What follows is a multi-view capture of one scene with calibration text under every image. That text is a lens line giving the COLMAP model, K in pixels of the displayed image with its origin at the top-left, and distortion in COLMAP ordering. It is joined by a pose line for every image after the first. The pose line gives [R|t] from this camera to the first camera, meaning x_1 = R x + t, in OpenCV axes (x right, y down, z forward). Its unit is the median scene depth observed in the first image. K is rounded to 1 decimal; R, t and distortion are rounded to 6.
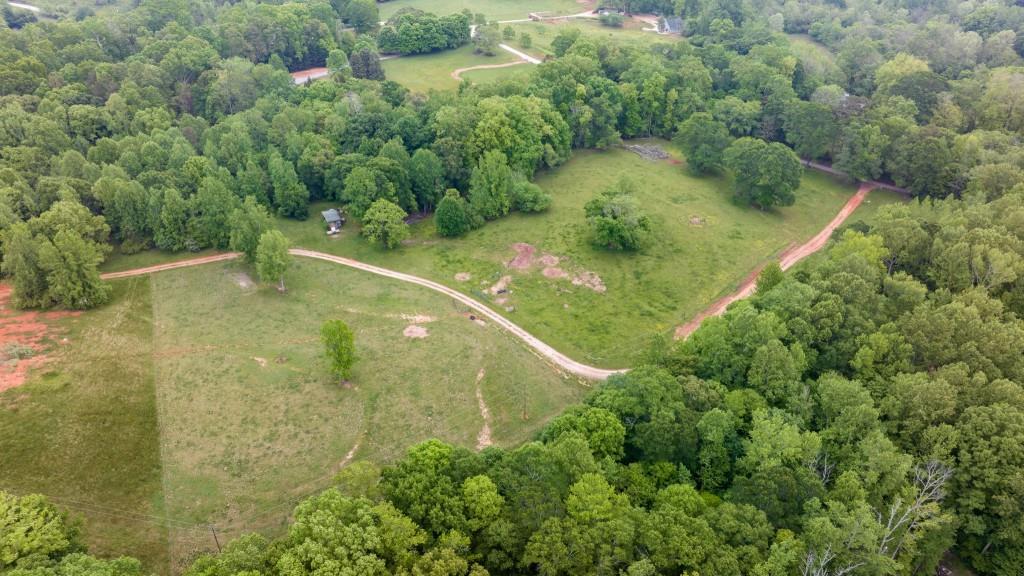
lens RADIAL K [[719.6, 0, 514.0], [0, 719.6, 287.8], [0, 0, 1]] dist [-0.038313, 0.039671]
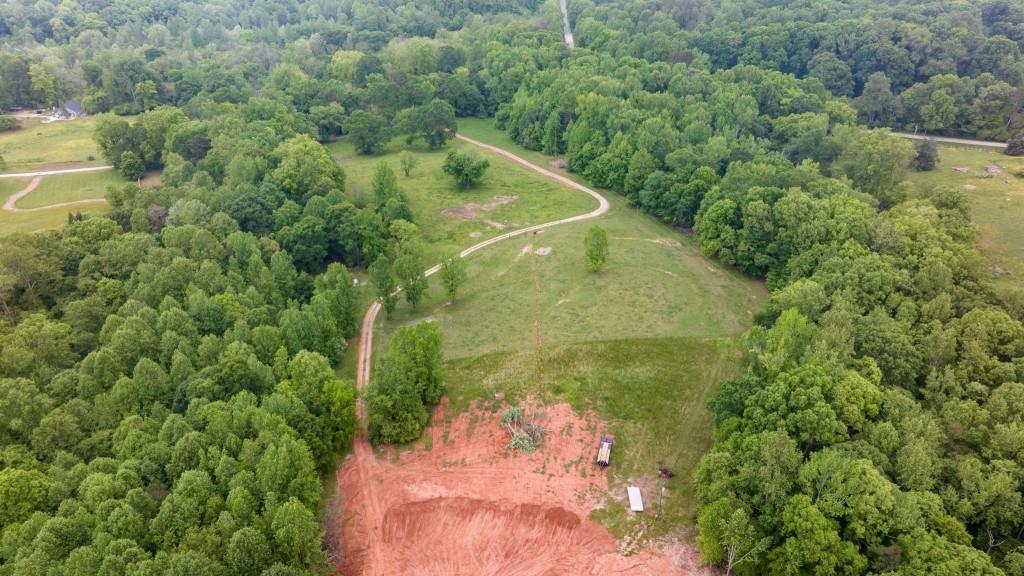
lens RADIAL K [[719.6, 0, 514.0], [0, 719.6, 287.8], [0, 0, 1]] dist [-0.038313, 0.039671]
pose [[0.259157, -0.483796, 0.835930, -1.038847], [0.551943, 0.784435, 0.282879, -0.235549], [-0.792589, 0.388075, 0.470320, 0.338802]]
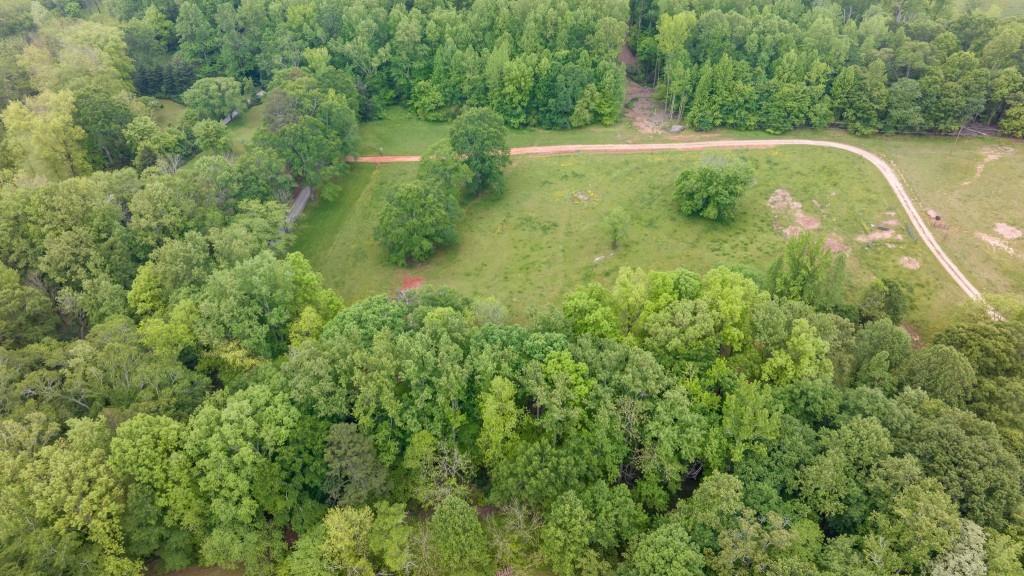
lens RADIAL K [[719.6, 0, 514.0], [0, 719.6, 287.8], [0, 0, 1]] dist [-0.038313, 0.039671]
pose [[-0.643591, -0.483590, 0.593238, -0.250841], [0.443615, 0.395930, 0.804018, -0.780932], [-0.623696, 0.780628, -0.040289, 1.195182]]
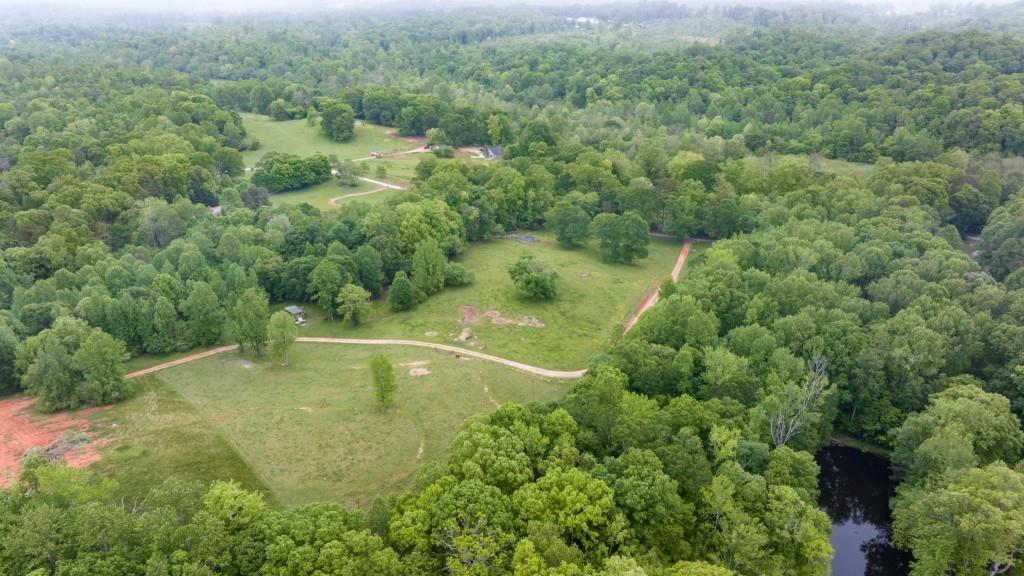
lens RADIAL K [[711.4, 0, 515.0], [0, 711.4, 304.6], [0, 0, 1]] dist [-0.036144, 0.028546]
pose [[0.946434, -0.136933, 0.292424, -0.252108], [0.186167, 0.971357, -0.147676, 0.125428], [-0.263826, 0.194205, 0.944818, -0.167873]]
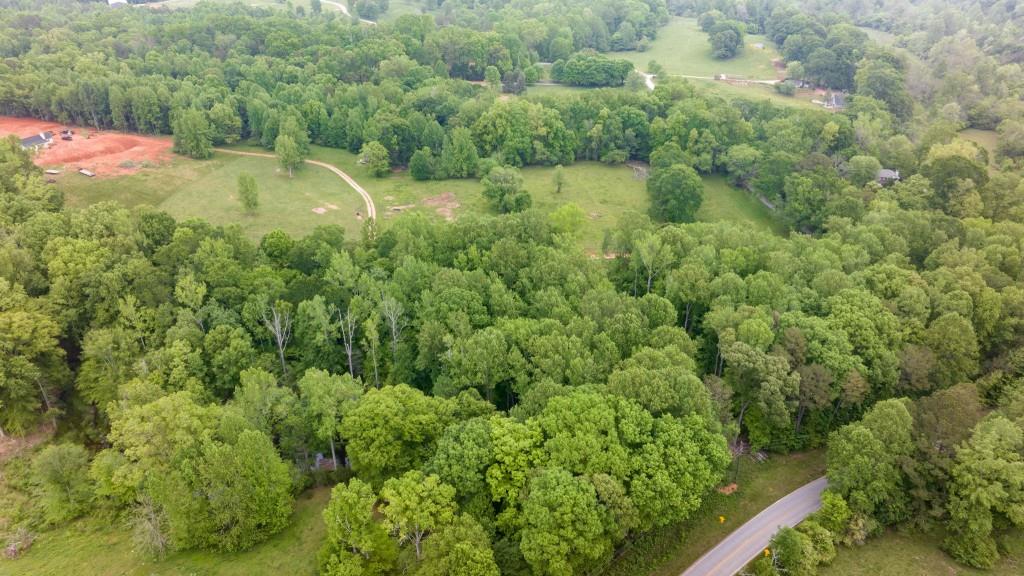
lens RADIAL K [[719.6, 0, 514.0], [0, 719.6, 287.8], [0, 0, 1]] dist [-0.038313, 0.039671]
pose [[0.832138, 0.273139, -0.482640, 0.771697], [-0.318854, 0.947709, -0.013414, 0.083036], [0.453738, 0.165054, 0.875716, -0.091581]]
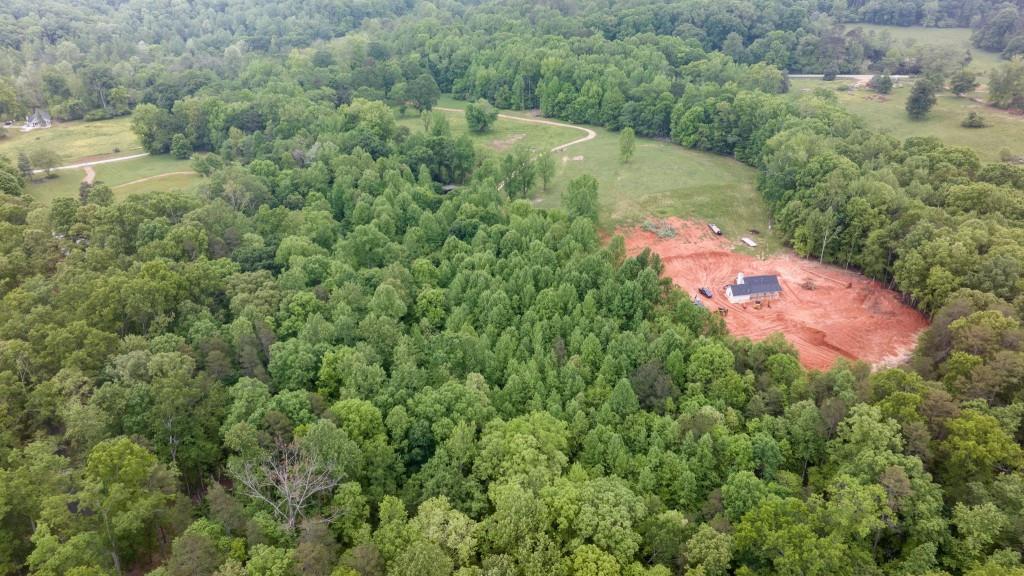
lens RADIAL K [[719.6, 0, 514.0], [0, 719.6, 287.8], [0, 0, 1]] dist [-0.038313, 0.039671]
pose [[-0.046030, -0.478762, 0.876737, -1.530172], [0.575336, 0.704776, 0.415064, -0.455203], [-0.816621, 0.523524, 0.243008, 0.673404]]
